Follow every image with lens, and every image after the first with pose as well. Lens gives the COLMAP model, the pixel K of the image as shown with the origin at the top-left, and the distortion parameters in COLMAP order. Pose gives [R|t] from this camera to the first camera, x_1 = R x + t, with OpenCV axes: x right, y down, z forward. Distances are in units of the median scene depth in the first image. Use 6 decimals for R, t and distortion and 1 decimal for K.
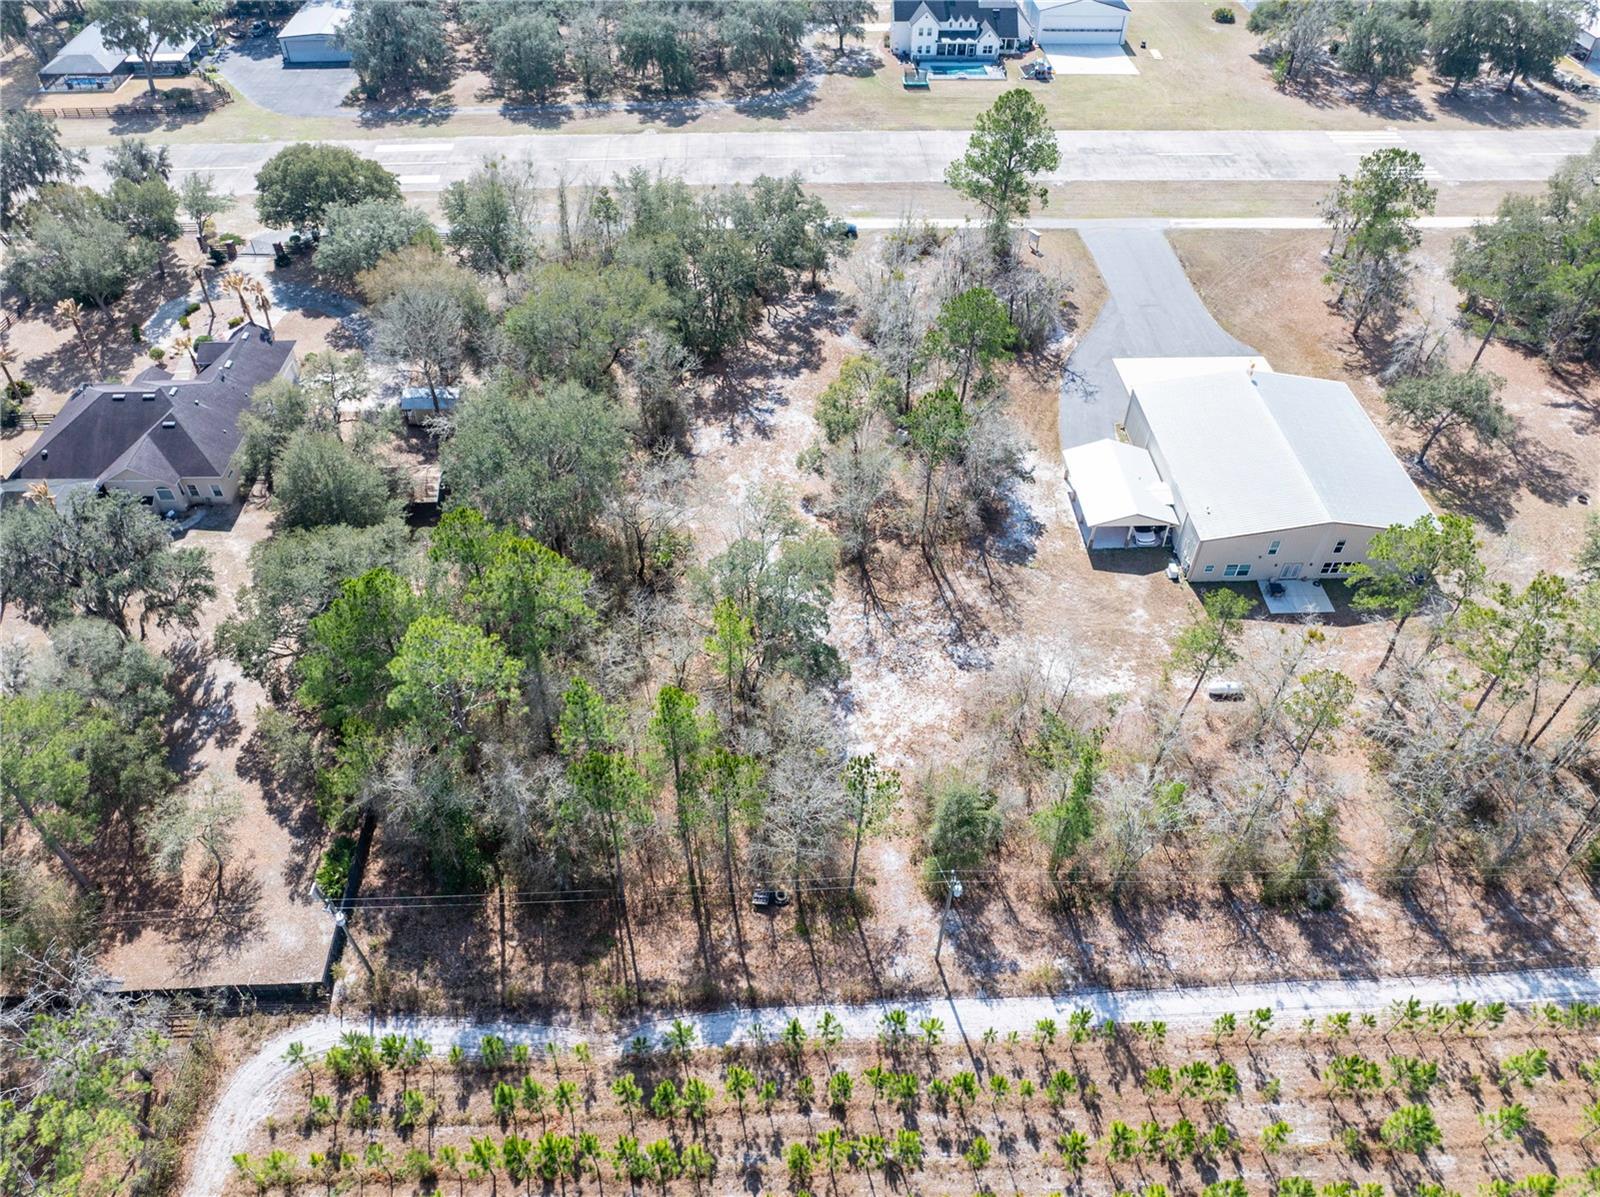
lens RADIAL K [[1124.3, 0, 800.1], [0, 1124.3, 597.2], [0, 0, 1]] dist [-0.047114, 0.018076]
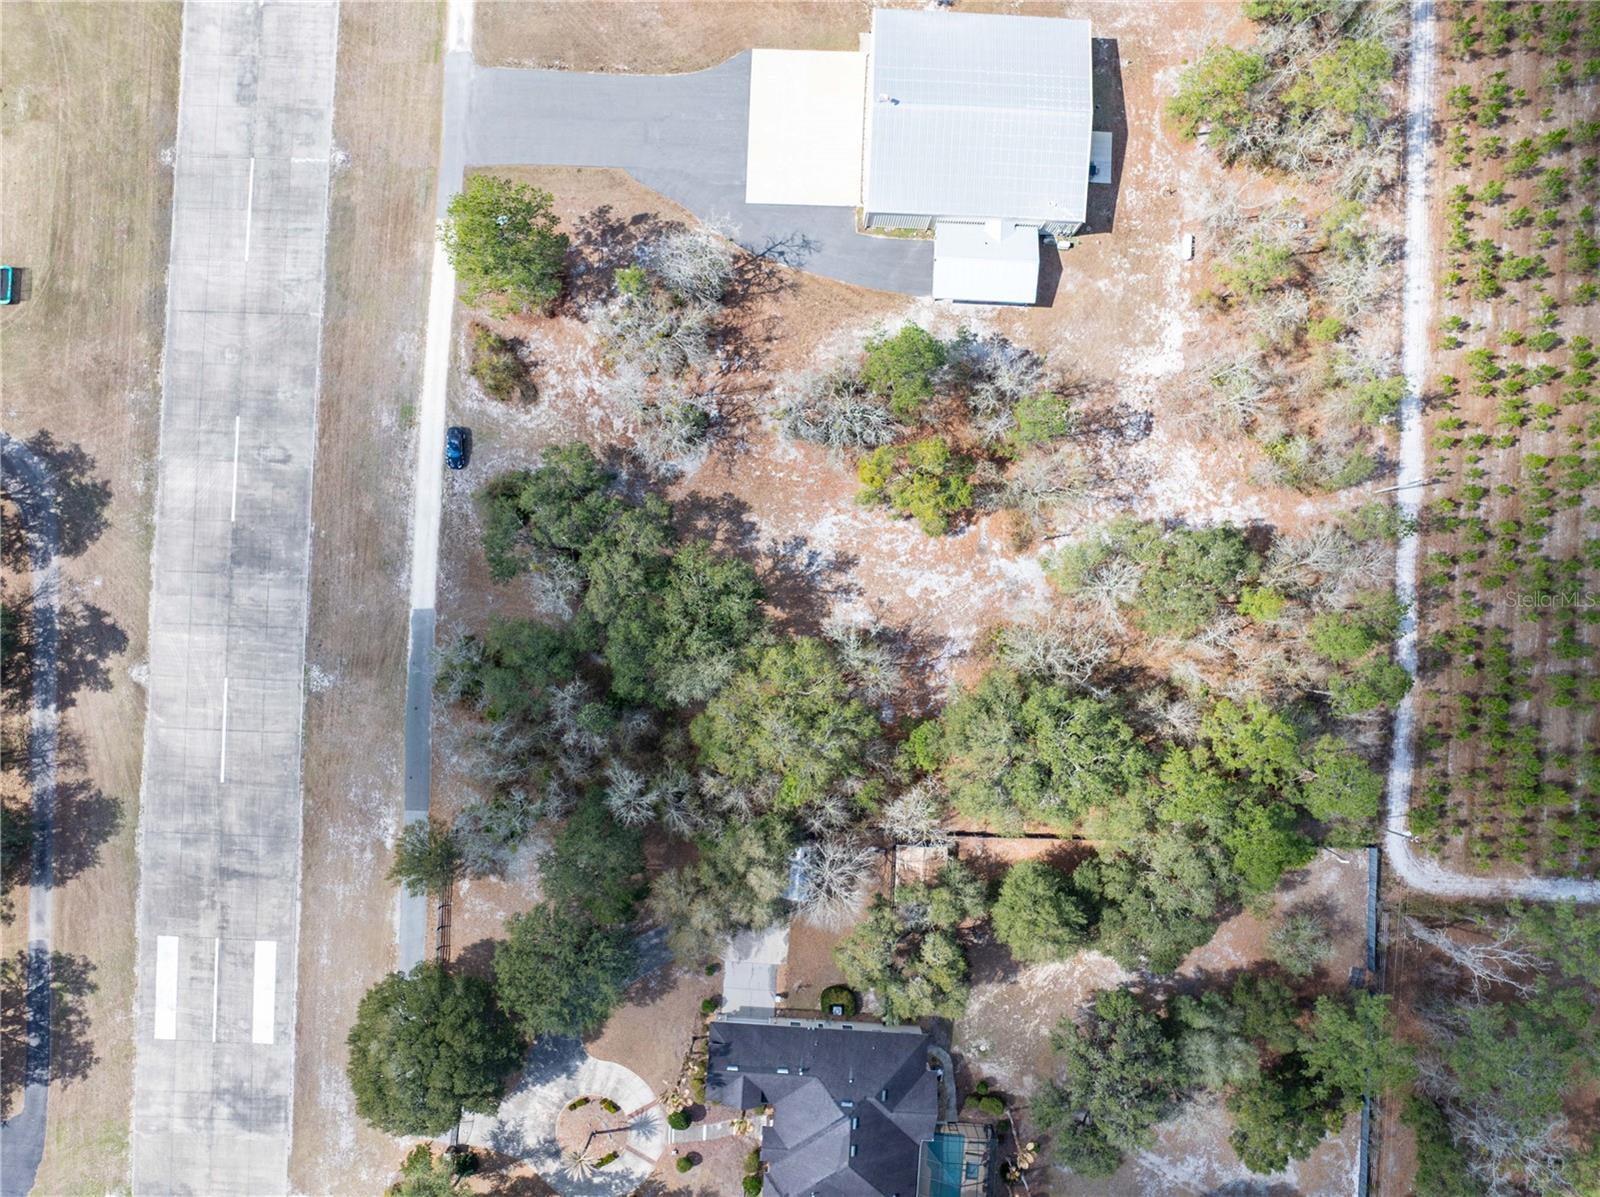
lens RADIAL K [[1124.3, 0, 801.7], [0, 1124.3, 594.8], [0, 0, 1]] dist [-0.047114, 0.018076]
pose [[0.082399, -0.996590, 0.004349, -0.089147], [0.695288, 0.060612, 0.716171, -1.185262], [-0.713993, -0.055988, 0.697911, 0.347131]]
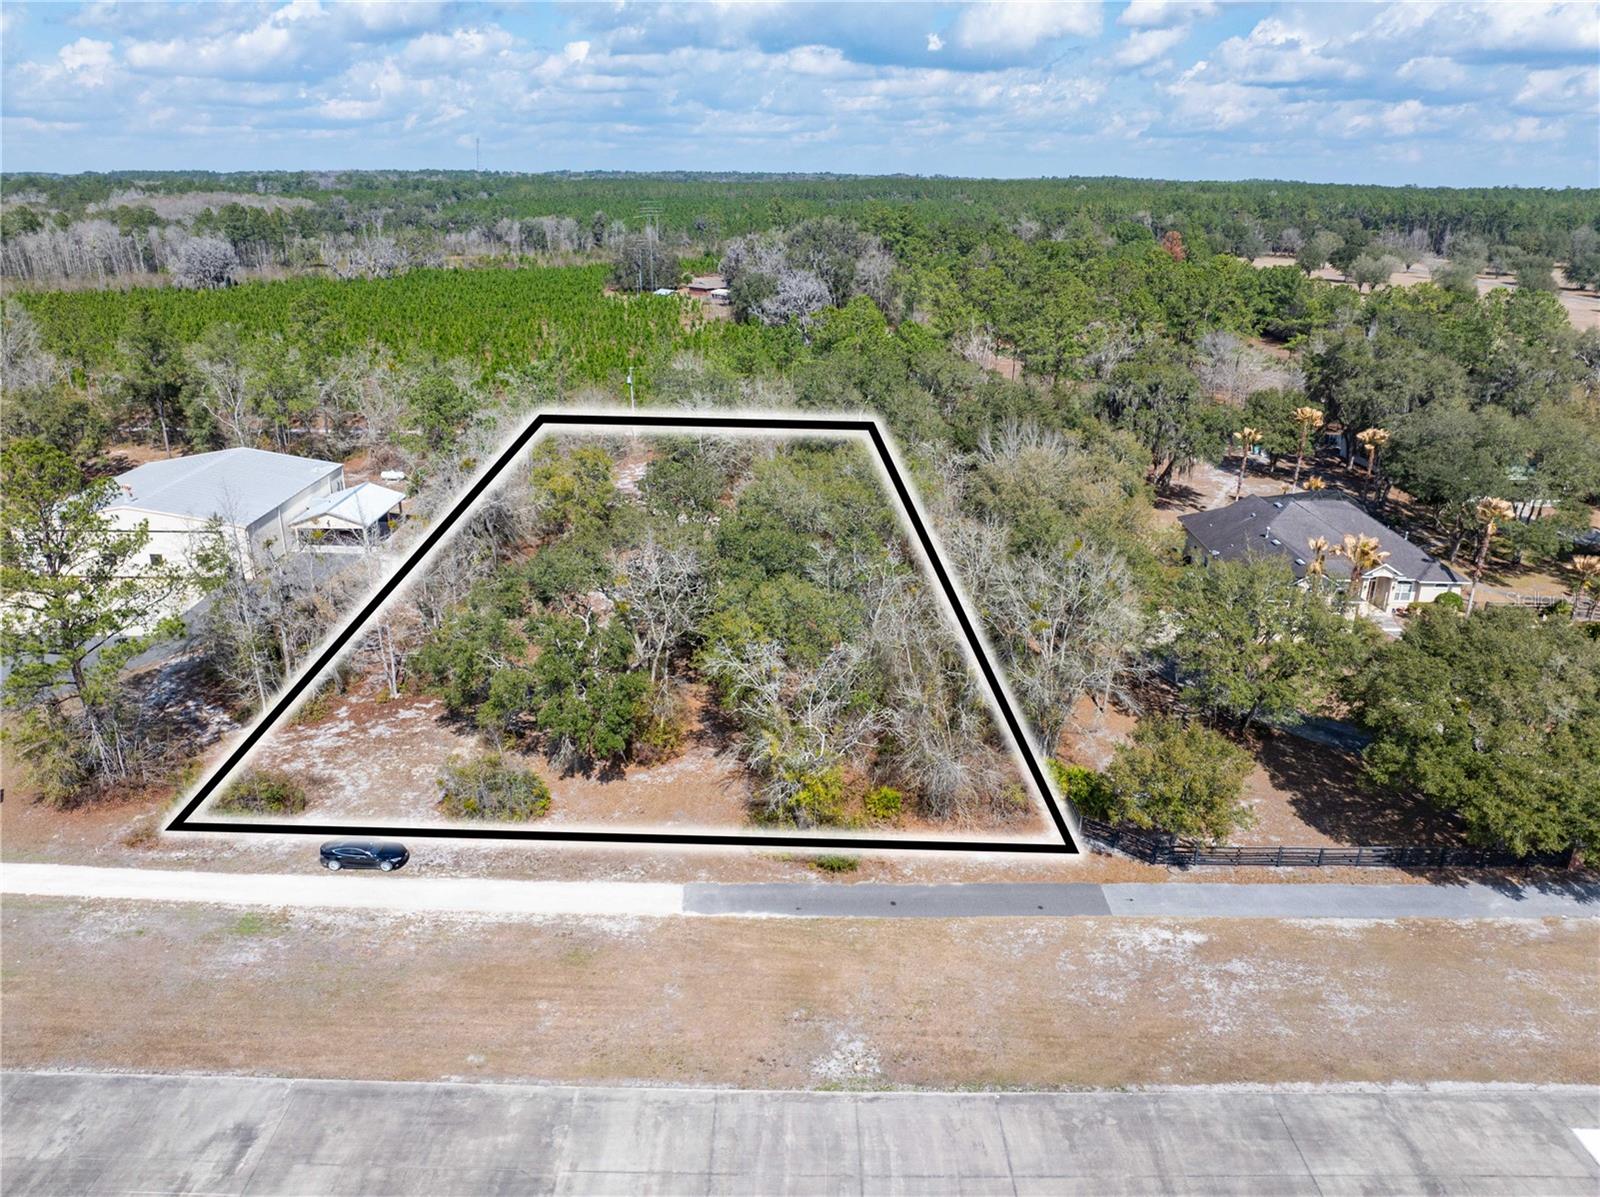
lens RADIAL K [[1124.3, 0, 799.9], [0, 1124.3, 598.2], [0, 0, 1]] dist [-0.047114, 0.018076]
pose [[-0.998992, -0.027075, 0.035798, -0.221968], [0.021783, 0.404897, 0.914103, -1.190612], [-0.039243, 0.913961, -0.403899, 1.700292]]
